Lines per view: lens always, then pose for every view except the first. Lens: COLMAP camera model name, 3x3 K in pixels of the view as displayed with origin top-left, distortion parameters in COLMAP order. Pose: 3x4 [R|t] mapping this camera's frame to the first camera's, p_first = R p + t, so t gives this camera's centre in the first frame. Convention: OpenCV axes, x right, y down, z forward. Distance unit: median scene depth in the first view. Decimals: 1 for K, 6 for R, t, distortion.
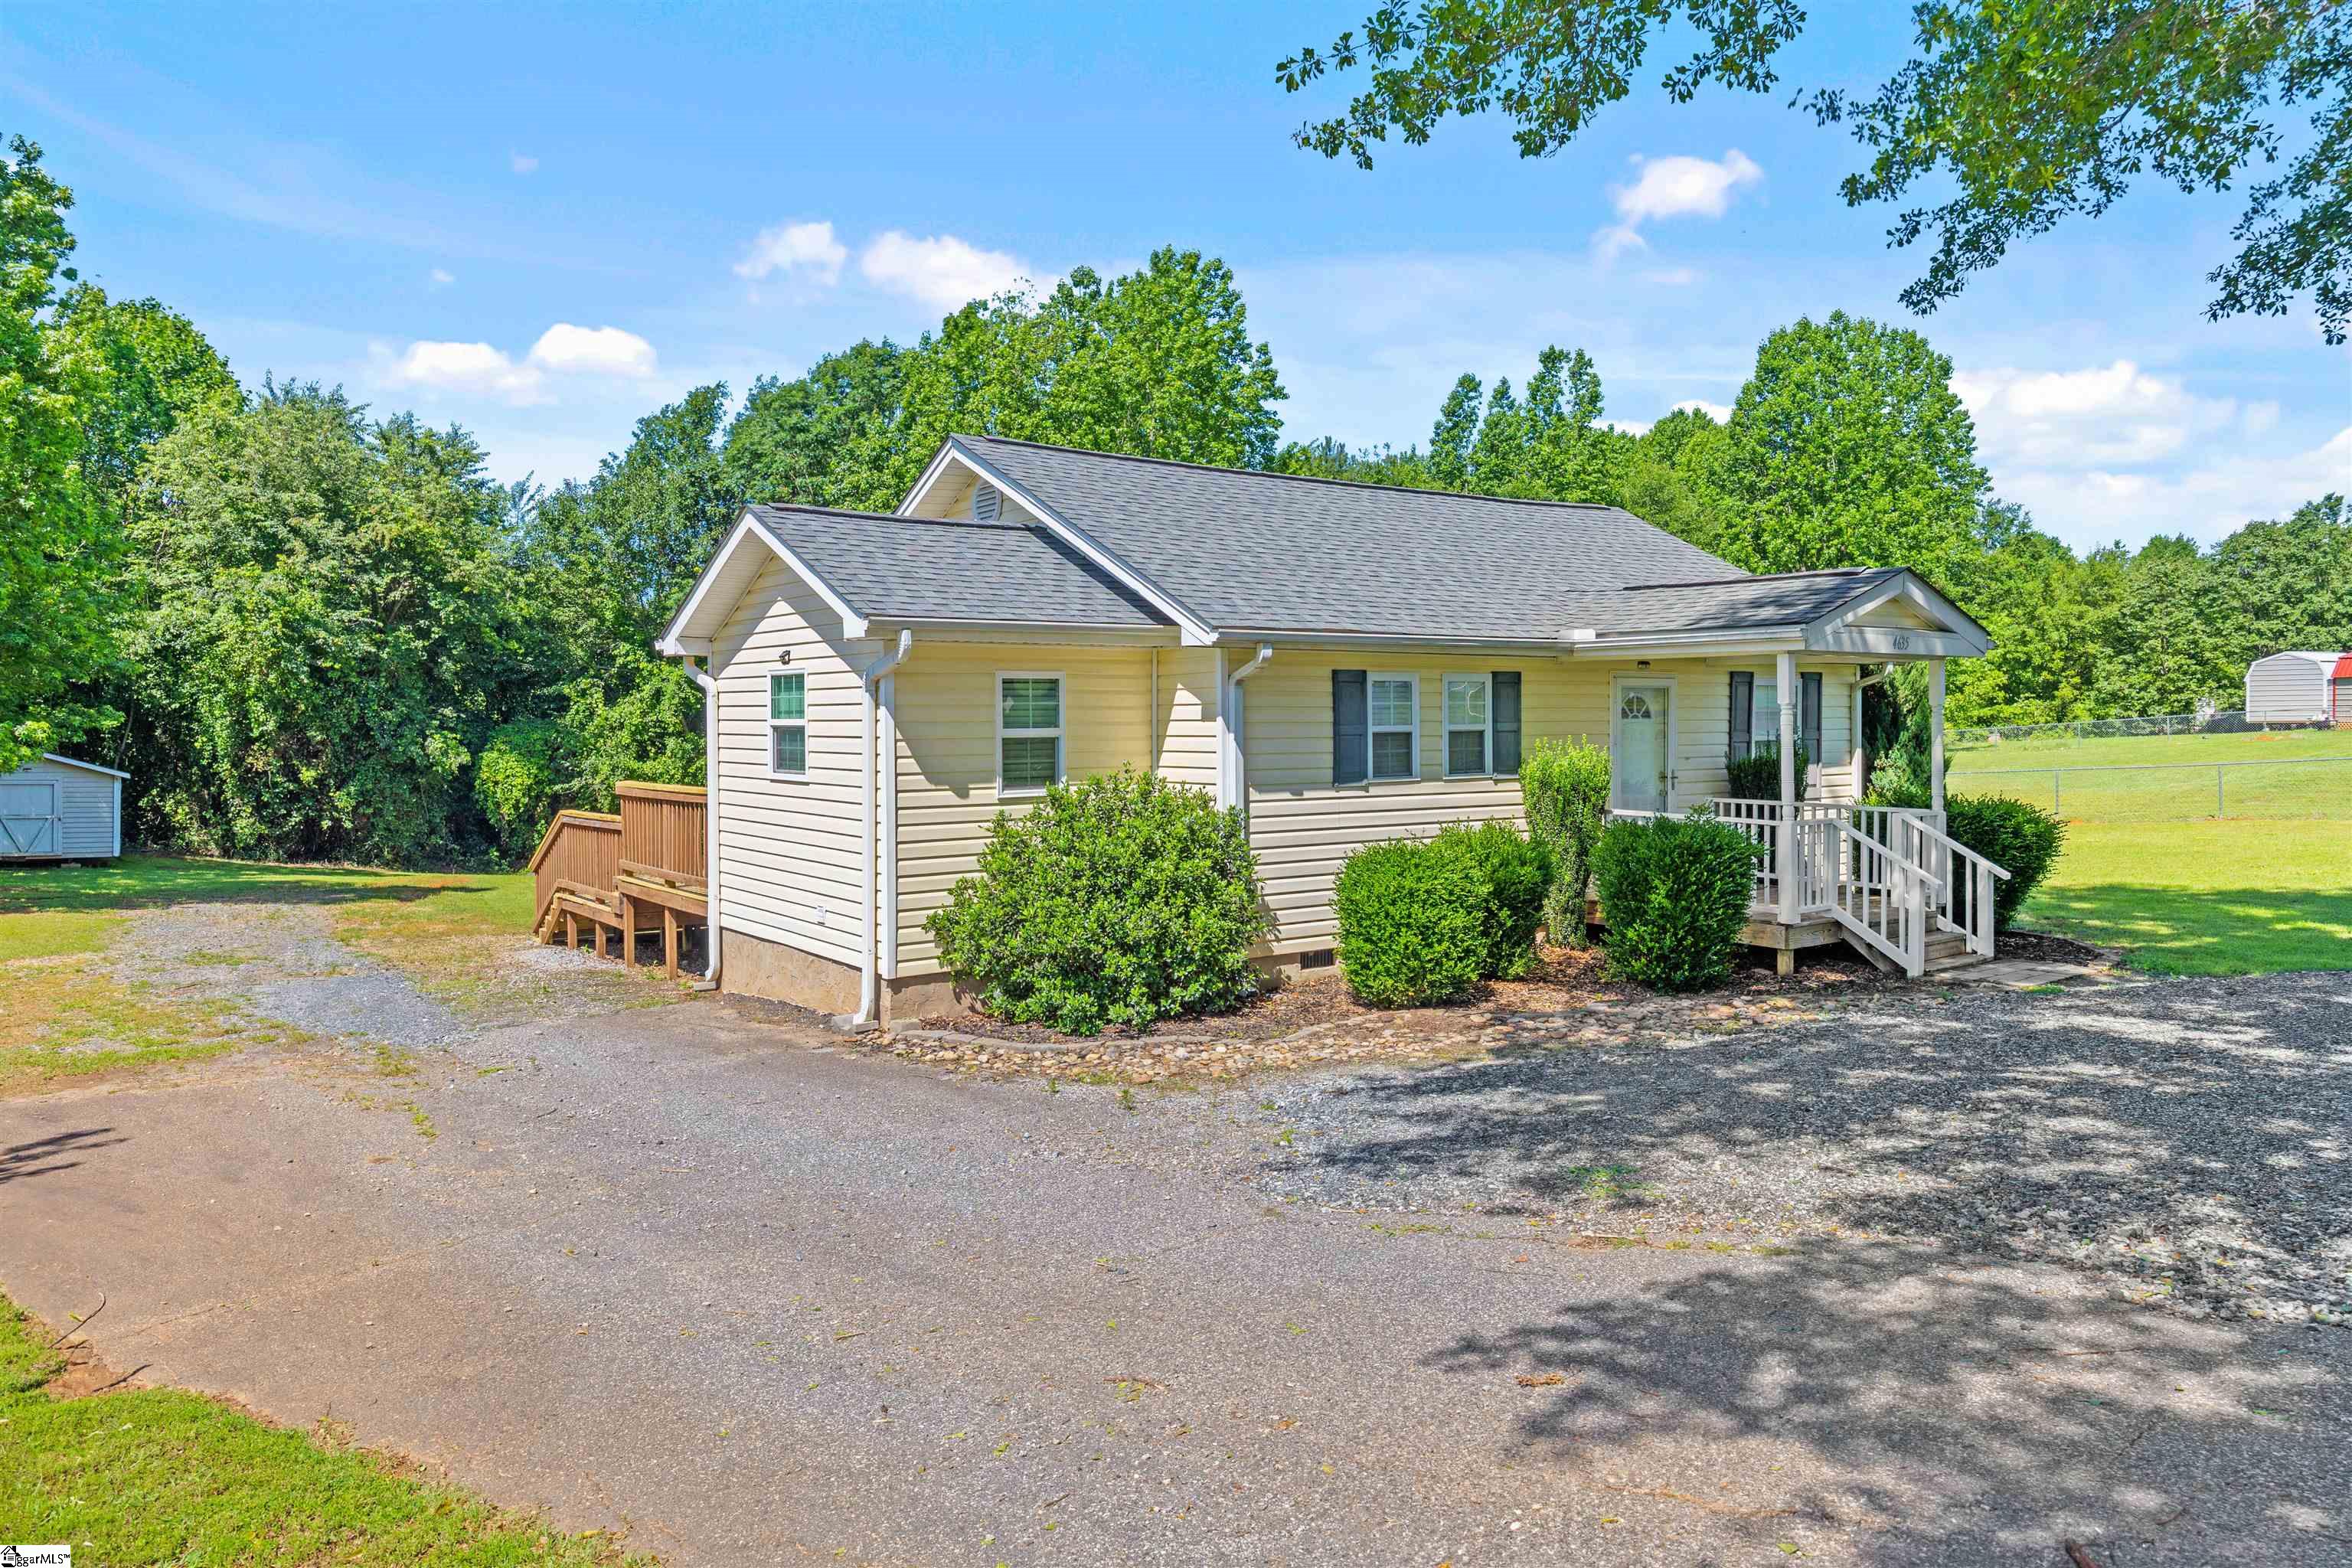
lens RADIAL K [[1558.8, 0, 1171.0], [0, 1558.8, 759.4], [0, 0, 1]] dist [-0.010141, -0.002647]
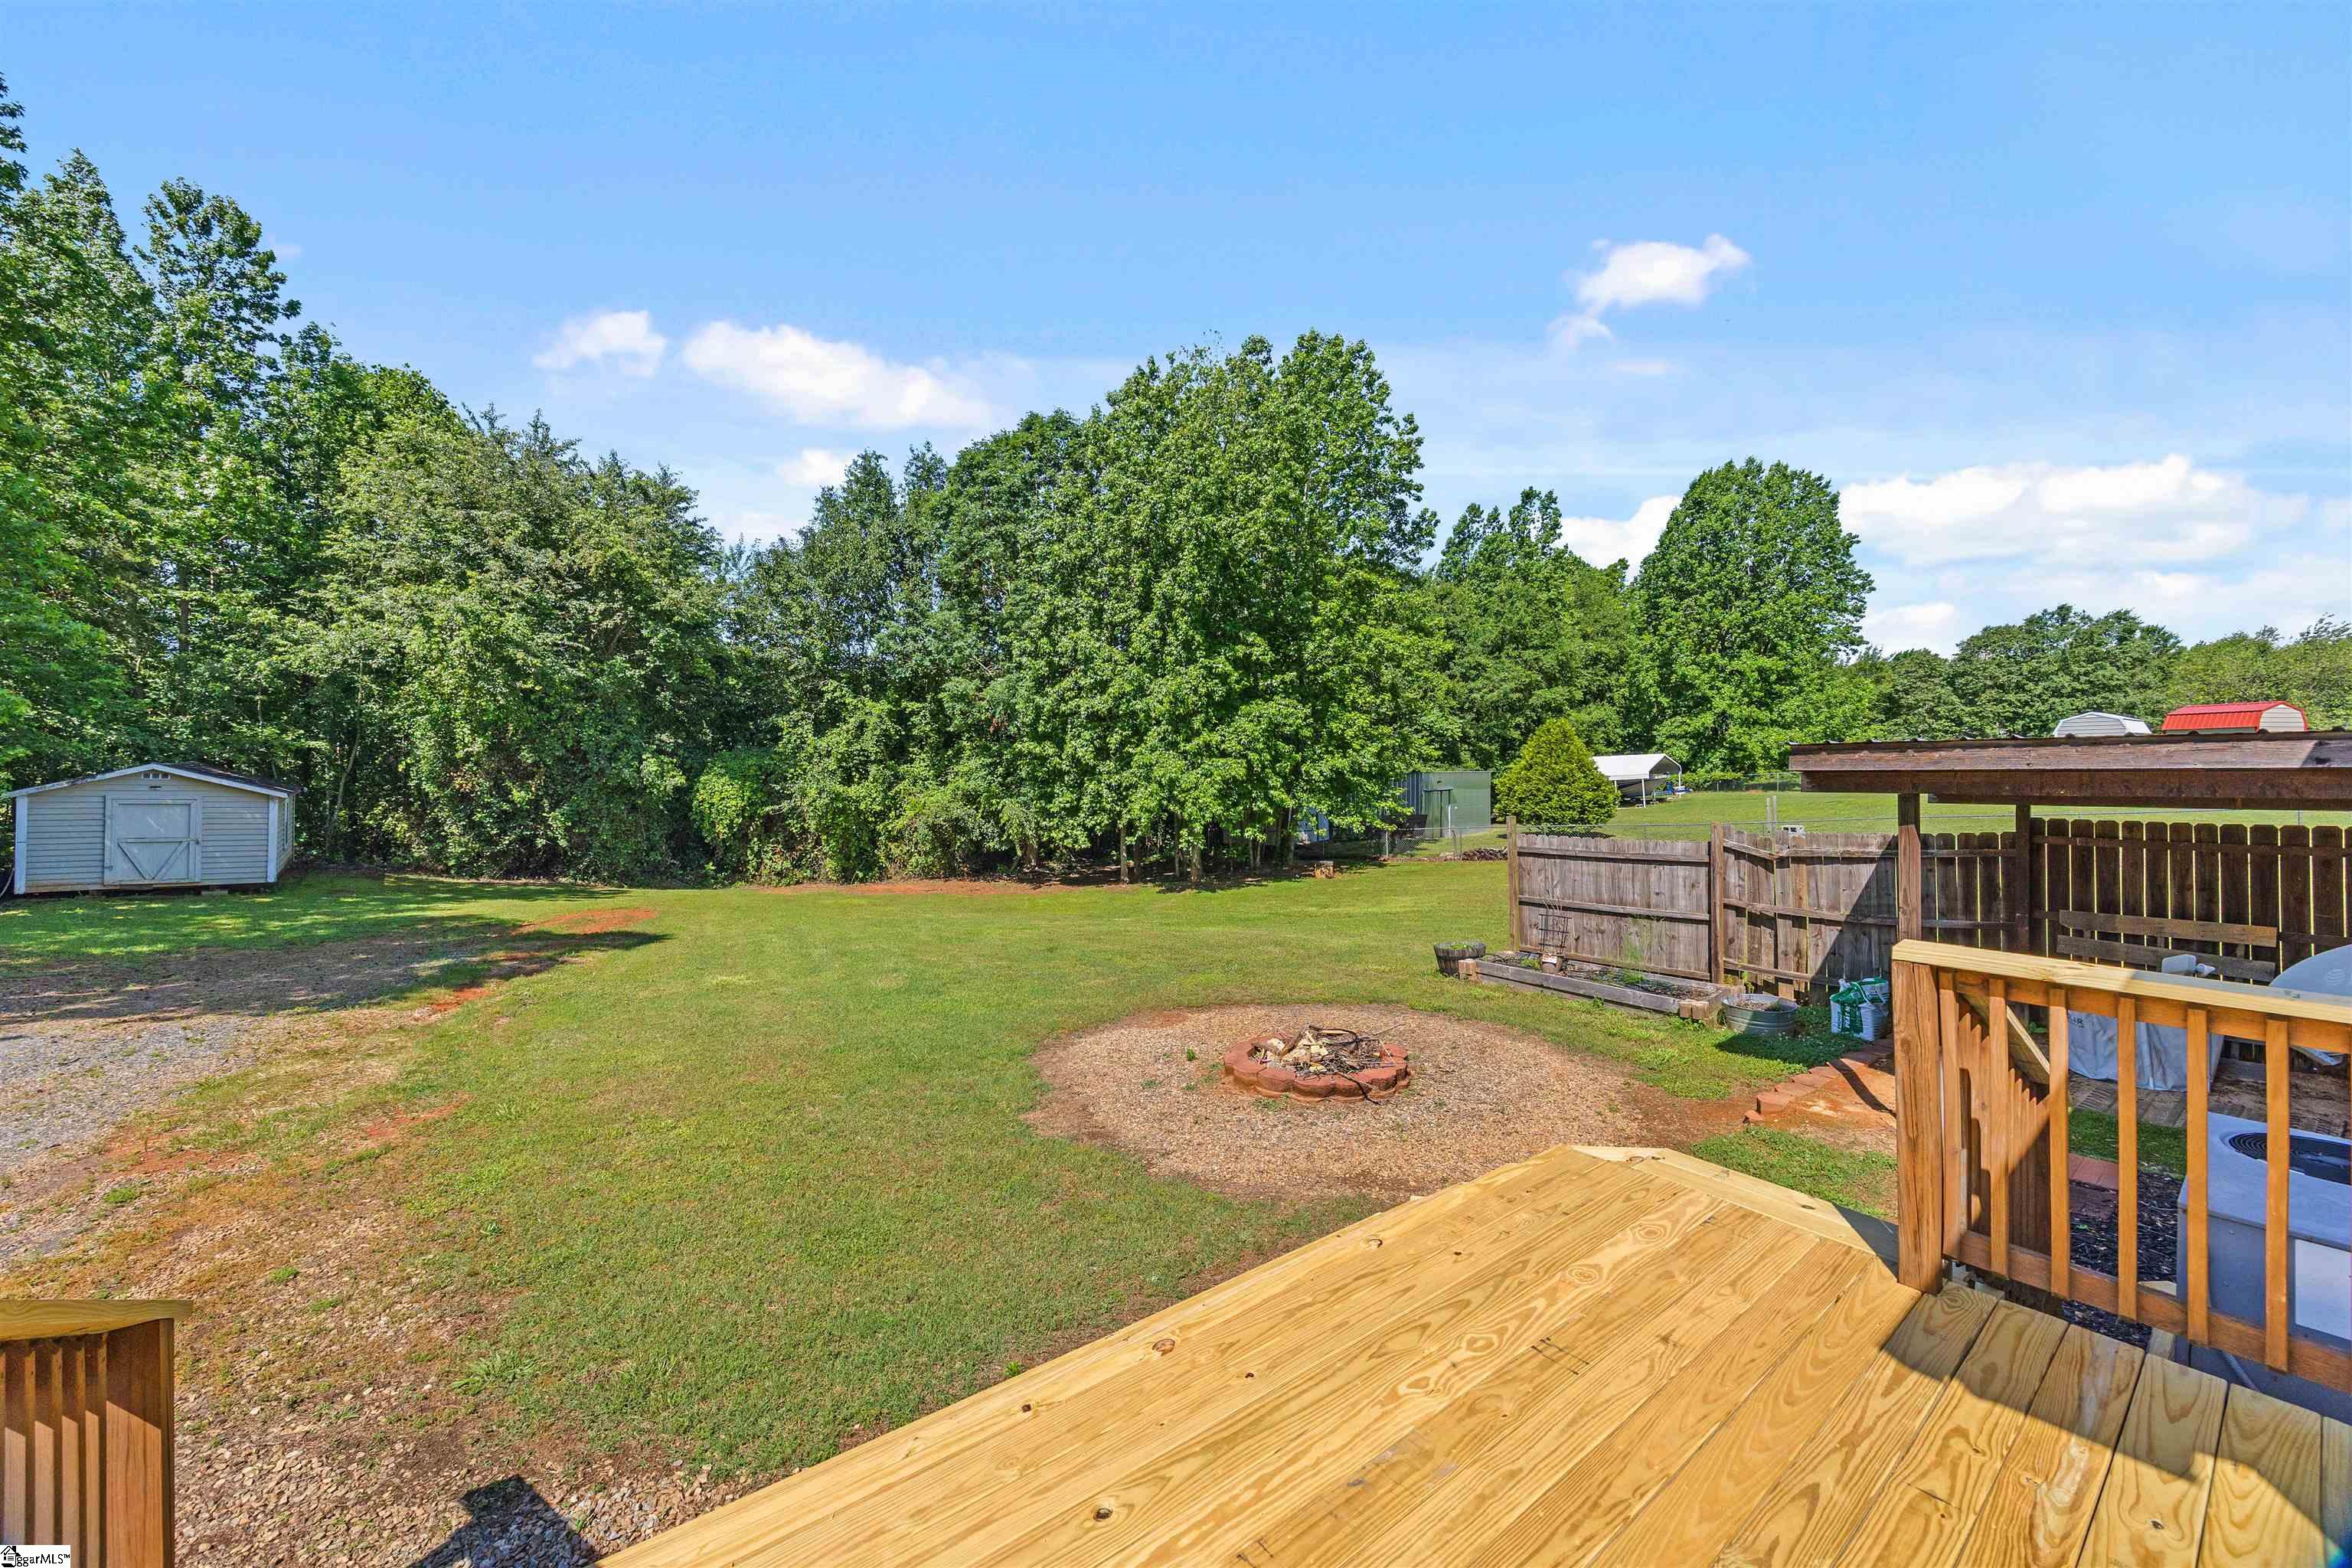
lens RADIAL K [[877.7, 0, 1168.0], [0, 877.7, 787.6], [0, 0, 1]] dist [-0.004320, 0.000840]
pose [[0.999934, 0.006610, 0.009376, -0.123881], [-0.006583, 0.999974, -0.002839, 0.003290], [-0.009394, 0.002777, 0.999952, 0.396001]]
